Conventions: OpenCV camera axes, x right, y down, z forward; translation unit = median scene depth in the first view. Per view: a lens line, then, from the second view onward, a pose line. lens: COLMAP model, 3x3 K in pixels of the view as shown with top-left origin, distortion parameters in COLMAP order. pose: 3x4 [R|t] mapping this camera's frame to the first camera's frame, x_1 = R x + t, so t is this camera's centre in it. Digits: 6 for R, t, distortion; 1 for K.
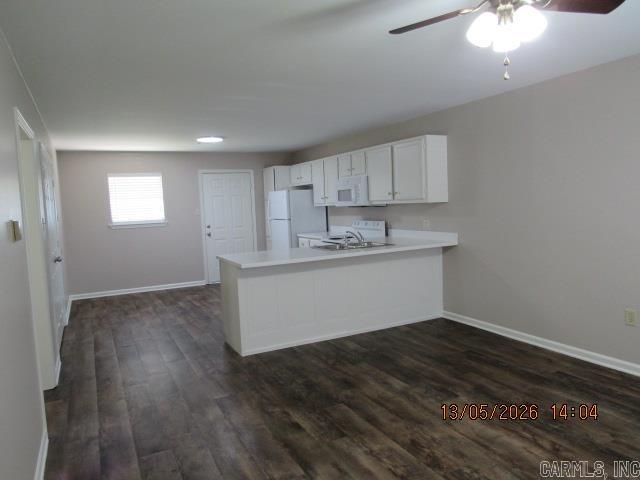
lens RADIAL K [[468.4, 0, 320.0], [0, 468.4, 240.0], [0, 0, 1]] dist [-0.015436, 0.004189]
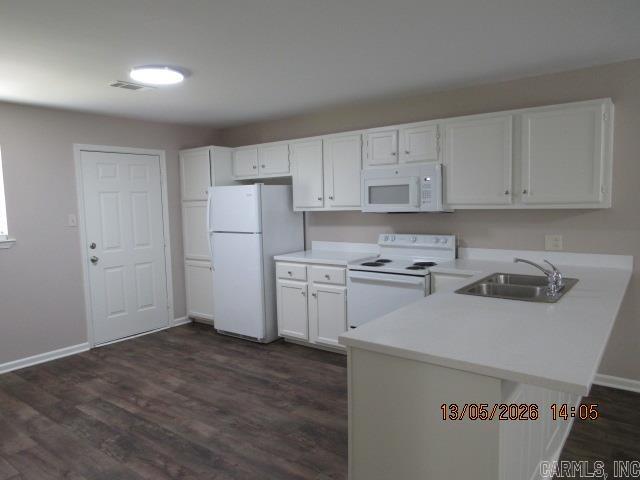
lens RADIAL K [[468.4, 0, 320.0], [0, 468.4, 240.0], [0, 0, 1]] dist [-0.015436, 0.004189]
pose [[0.902012, -0.017812, 0.431344, -0.257611], [0.022790, 0.999720, -0.006375, -0.028654], [-0.431110, 0.015580, 0.902165, 0.413836]]
